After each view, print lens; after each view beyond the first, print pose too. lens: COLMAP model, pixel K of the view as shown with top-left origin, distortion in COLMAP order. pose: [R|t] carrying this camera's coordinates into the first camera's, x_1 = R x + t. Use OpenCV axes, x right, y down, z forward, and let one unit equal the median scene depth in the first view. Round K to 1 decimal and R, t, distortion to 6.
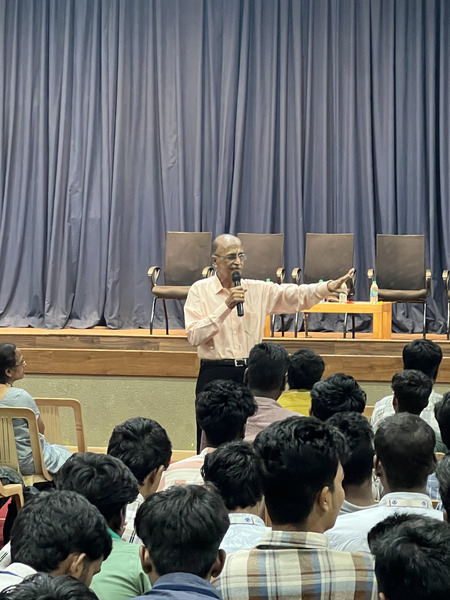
lens RADIAL K [[1964.4, 0, 225.0], [0, 1964.4, 300.0], [0, 0, 1]] dist [-0.178171, 2.931515]
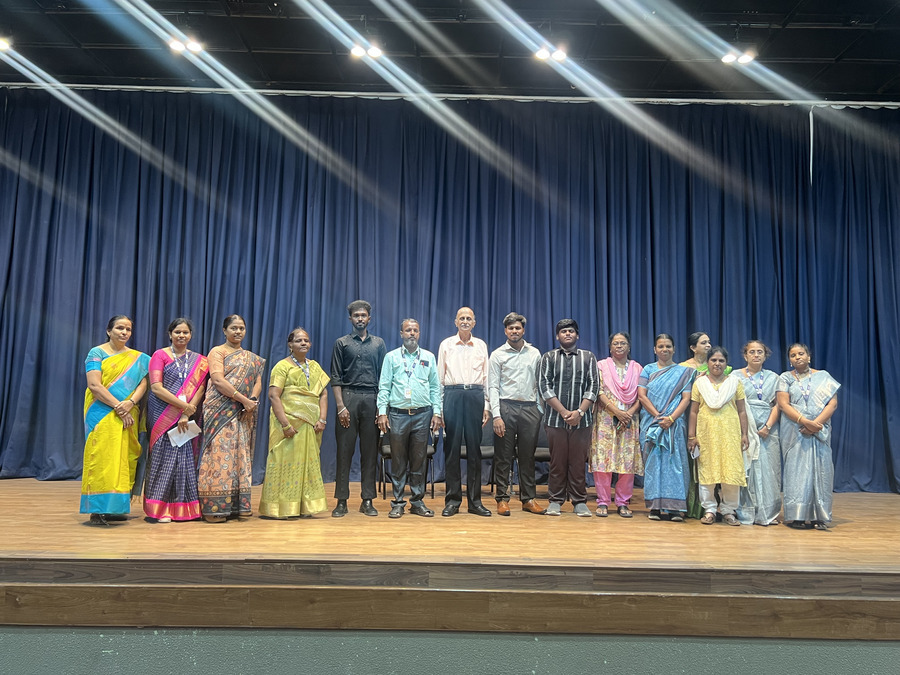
lens RADIAL K [[638.8, 0, 450.0], [0, 638.8, 337.5], [0, 0, 1]] dist [0.008573, -0.003462]
pose [[0.976777, 0.029652, 0.212195, -0.062148], [-0.005172, 0.993352, -0.115000, -0.025533], [-0.214194, 0.111232, 0.970437, 0.679779]]
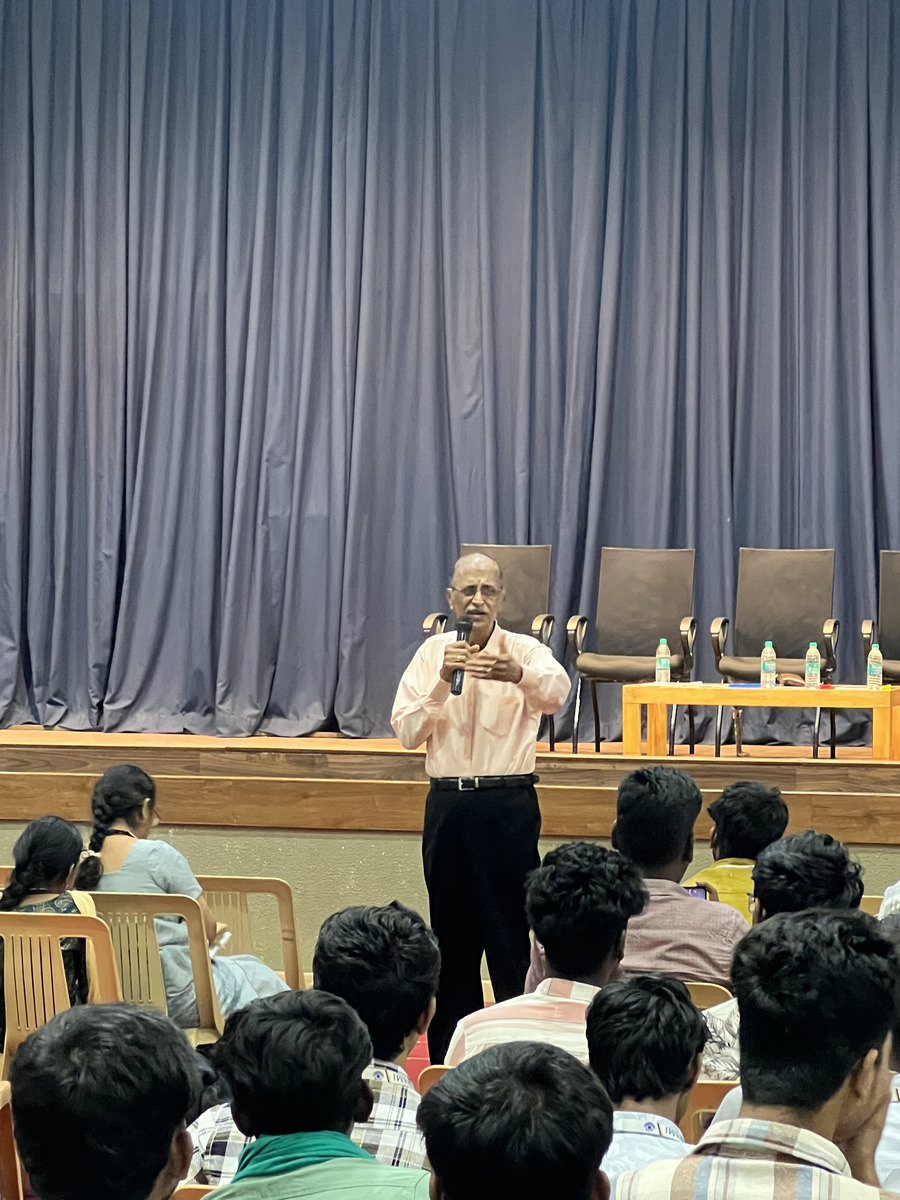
lens RADIAL K [[3928.8, 0, 450.0], [0, 3928.8, 600.0], [0, 0, 1]] dist [-0.178171, 2.931515]
pose [[0.999484, 0.002432, -0.032016, -0.000201], [-0.003078, 0.999792, -0.020146, -0.000344], [0.031960, 0.020235, 0.999284, -0.003101]]
